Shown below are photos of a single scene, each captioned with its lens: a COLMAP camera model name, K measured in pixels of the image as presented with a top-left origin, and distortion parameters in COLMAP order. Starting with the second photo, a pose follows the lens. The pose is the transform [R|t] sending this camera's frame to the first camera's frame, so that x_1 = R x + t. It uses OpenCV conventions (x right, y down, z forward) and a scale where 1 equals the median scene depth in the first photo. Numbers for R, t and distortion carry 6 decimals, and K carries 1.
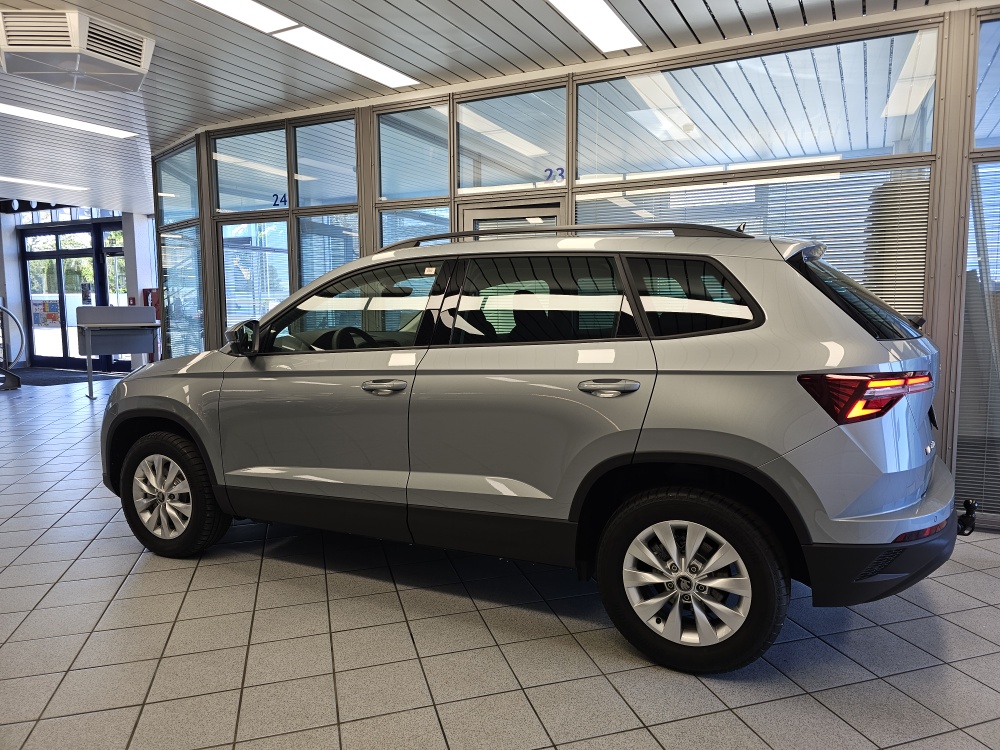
lens RADIAL K [[687.8, 0, 521.7], [0, 687.8, 363.4], [0, 0, 1]] dist [0.055963, -0.061851]
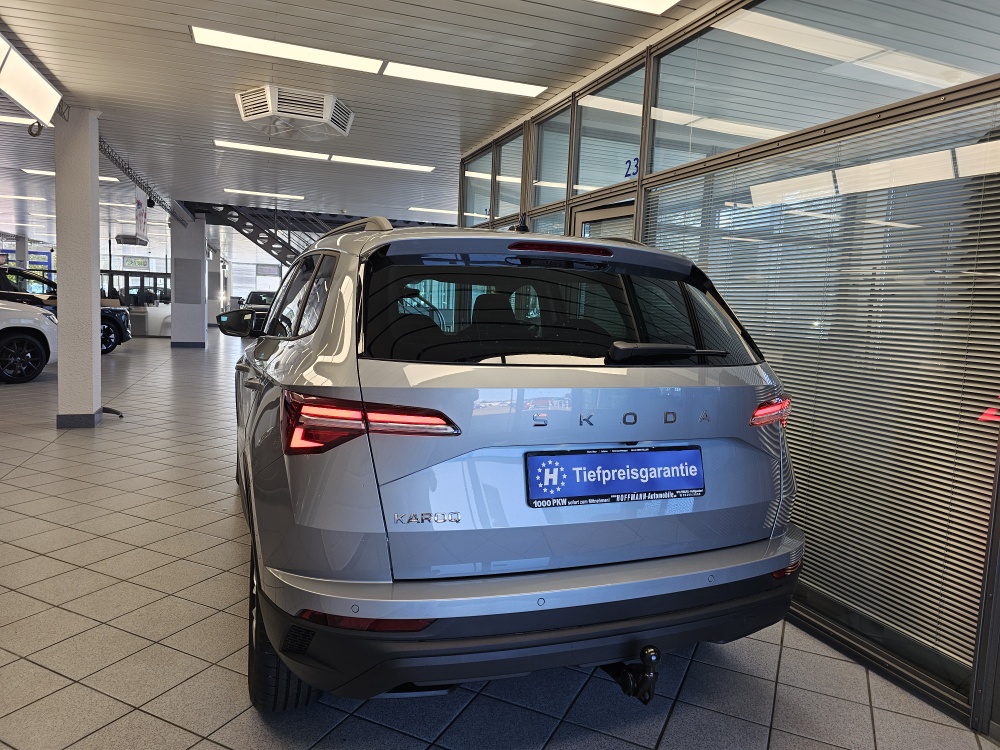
lens RADIAL K [[687.8, 0, 502.9], [0, 687.8, 366.1], [0, 0, 1]] dist [0.055963, -0.061851]
pose [[0.721496, 0.097135, -0.685571, 0.685726], [-0.108222, 0.993763, 0.026908, -0.036494], [0.683908, 0.054780, 0.727508, 0.333333]]
